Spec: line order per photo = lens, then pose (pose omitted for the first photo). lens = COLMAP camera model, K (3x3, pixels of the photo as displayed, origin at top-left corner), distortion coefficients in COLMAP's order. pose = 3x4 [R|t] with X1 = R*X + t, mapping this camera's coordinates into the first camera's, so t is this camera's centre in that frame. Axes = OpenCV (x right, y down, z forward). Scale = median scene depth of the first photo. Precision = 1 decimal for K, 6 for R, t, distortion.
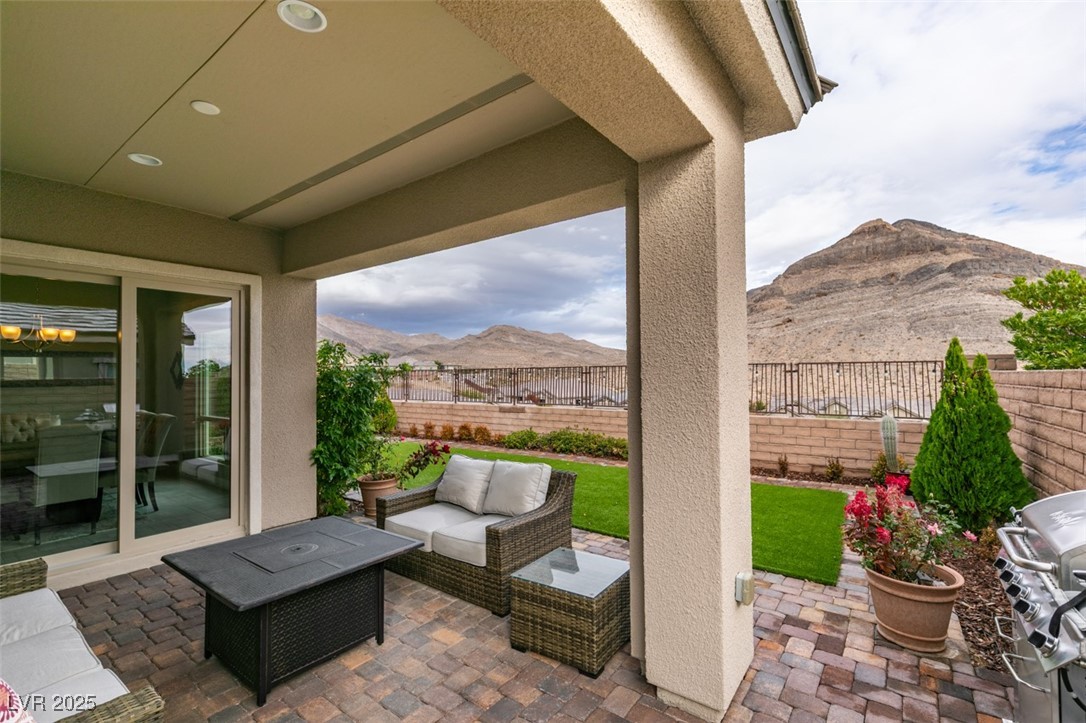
lens RADIAL K [[481.9, 0, 543.2], [0, 481.9, 364.9], [0, 0, 1]] dist [-0.002484, 0.000085]
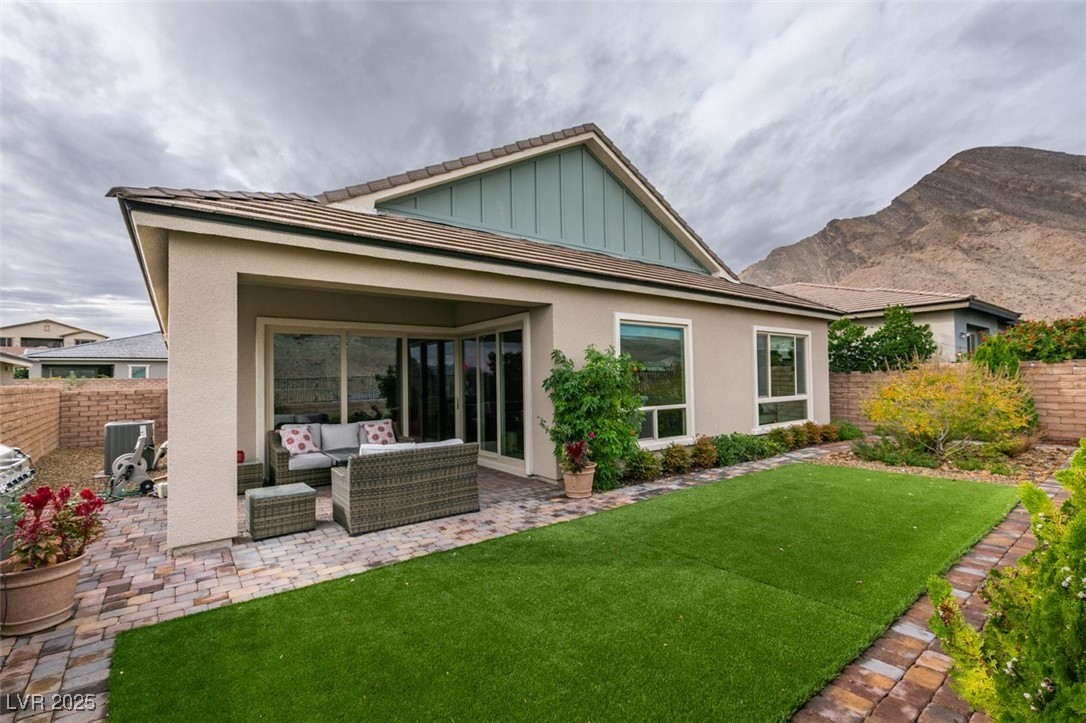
lens RADIAL K [[481.9, 0, 538.0], [0, 481.9, 358.5], [0, 0, 1]] dist [-0.002484, 0.000085]
pose [[-0.283848, 0.006312, -0.958848, 1.370741], [0.033858, 0.999421, -0.003443, 0.001177], [0.958271, -0.033442, -0.283898, 2.237578]]
